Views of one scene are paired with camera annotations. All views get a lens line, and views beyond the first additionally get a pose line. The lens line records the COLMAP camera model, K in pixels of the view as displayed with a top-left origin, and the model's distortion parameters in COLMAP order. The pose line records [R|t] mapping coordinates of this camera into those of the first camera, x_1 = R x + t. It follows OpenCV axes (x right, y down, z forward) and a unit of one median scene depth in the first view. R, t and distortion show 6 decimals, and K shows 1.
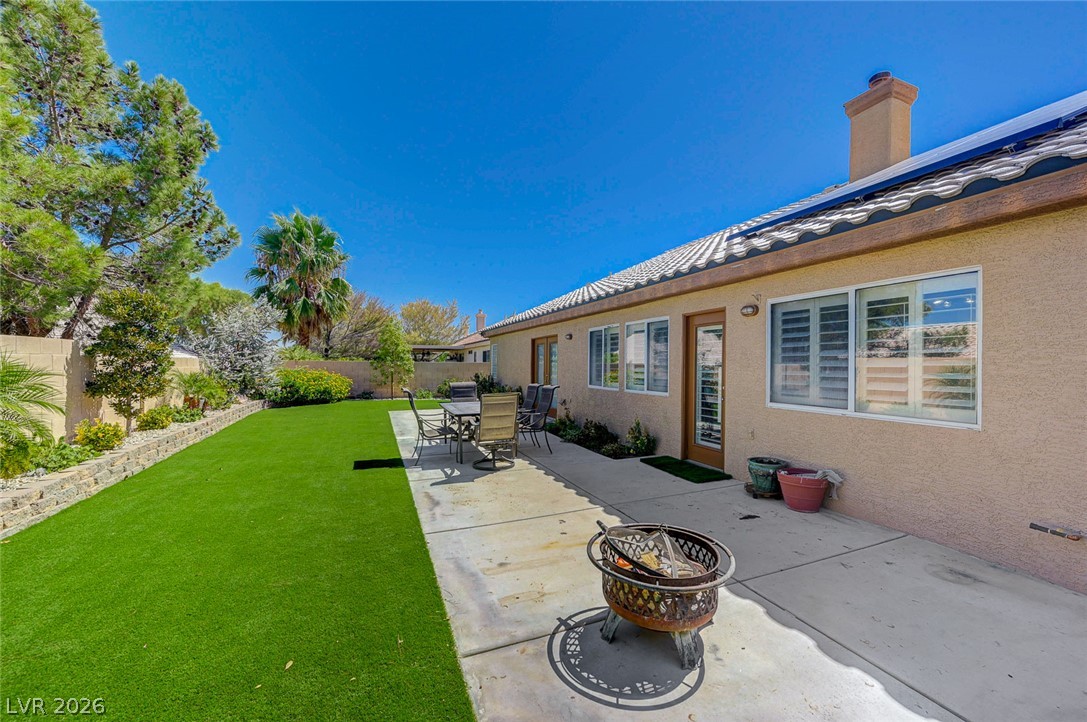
lens RADIAL K [[426.1, 0, 549.7], [0, 426.1, 366.4], [0, 0, 1]] dist [0.000252, 0.000119]
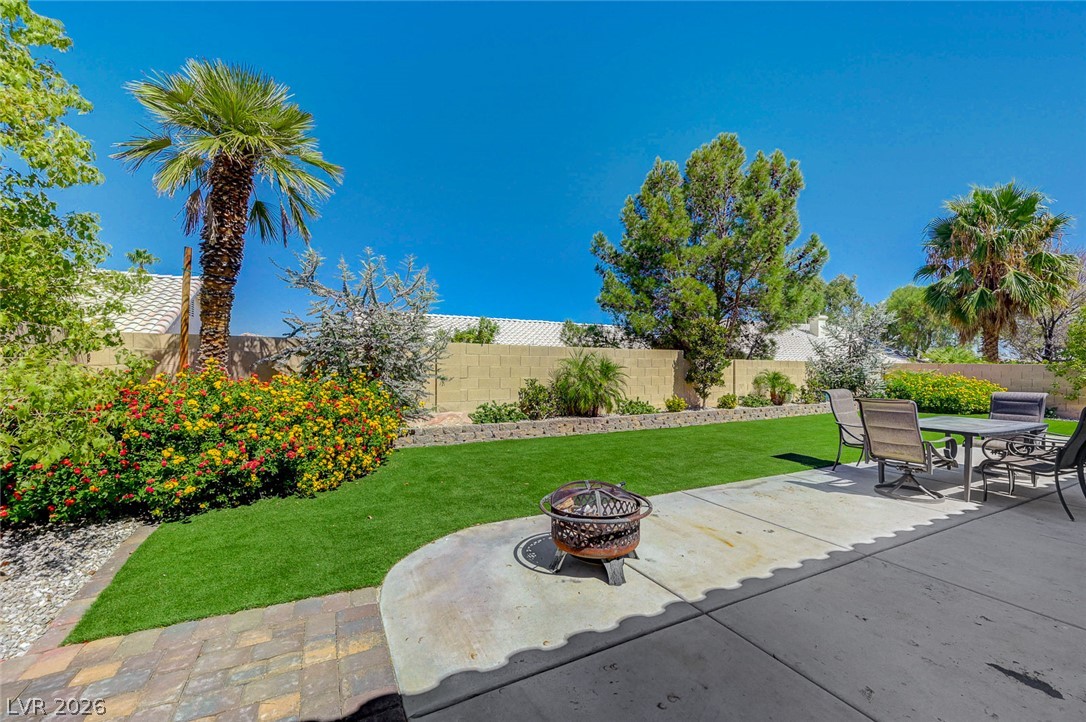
lens RADIAL K [[425.7, 0, 549.2], [0, 425.7, 366.4], [0, 0, 1]] dist [0.000252, 0.000119]
pose [[0.107137, 0.002705, -0.994241, 0.664947], [-0.014807, 0.999890, 0.001125, 0.011560], [0.994134, 0.014601, 0.107165, 0.318775]]
